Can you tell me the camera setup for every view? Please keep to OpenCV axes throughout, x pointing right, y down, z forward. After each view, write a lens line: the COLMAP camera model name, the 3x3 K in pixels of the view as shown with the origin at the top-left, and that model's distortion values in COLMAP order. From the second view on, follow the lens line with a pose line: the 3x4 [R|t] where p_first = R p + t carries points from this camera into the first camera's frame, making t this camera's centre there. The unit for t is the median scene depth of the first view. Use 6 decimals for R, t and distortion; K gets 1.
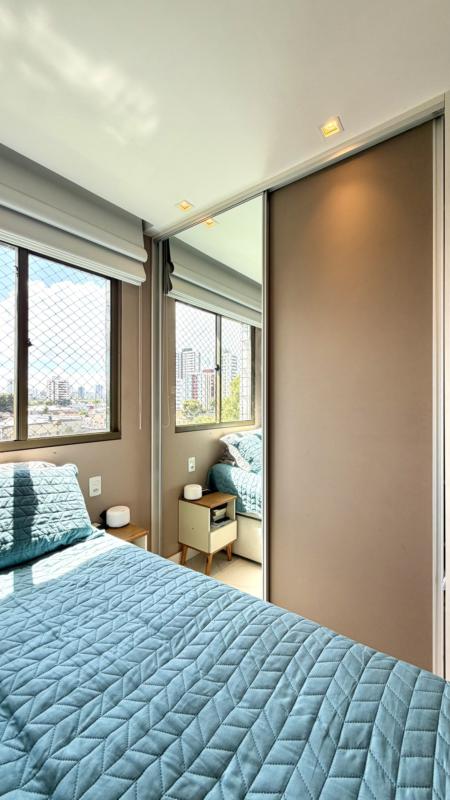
lens RADIAL K [[320.5, 0, 224.1], [0, 320.5, 398.0], [0, 0, 1]] dist [-0.000571, -0.000254]
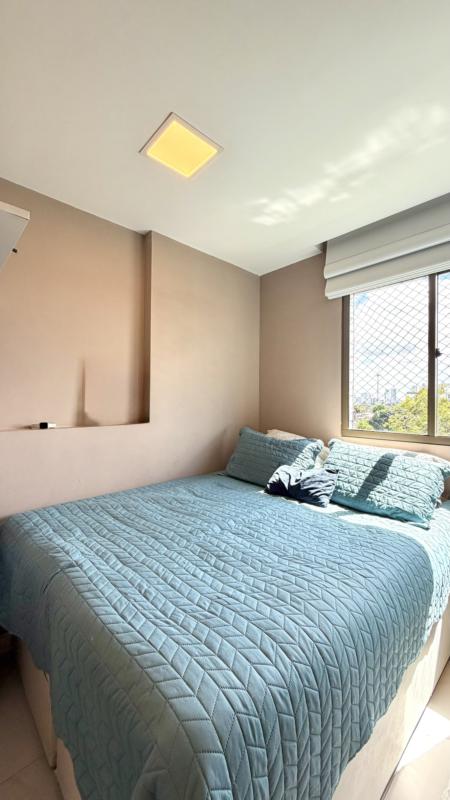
lens RADIAL K [[320.5, 0, 223.8], [0, 320.5, 400.4], [0, 0, 1]] dist [-0.000571, -0.000254]
pose [[-0.156336, -0.004039, -0.987696, 0.937884], [-0.009258, 0.999954, -0.002624, 0.015369], [0.987661, 0.008733, -0.156366, 0.609561]]
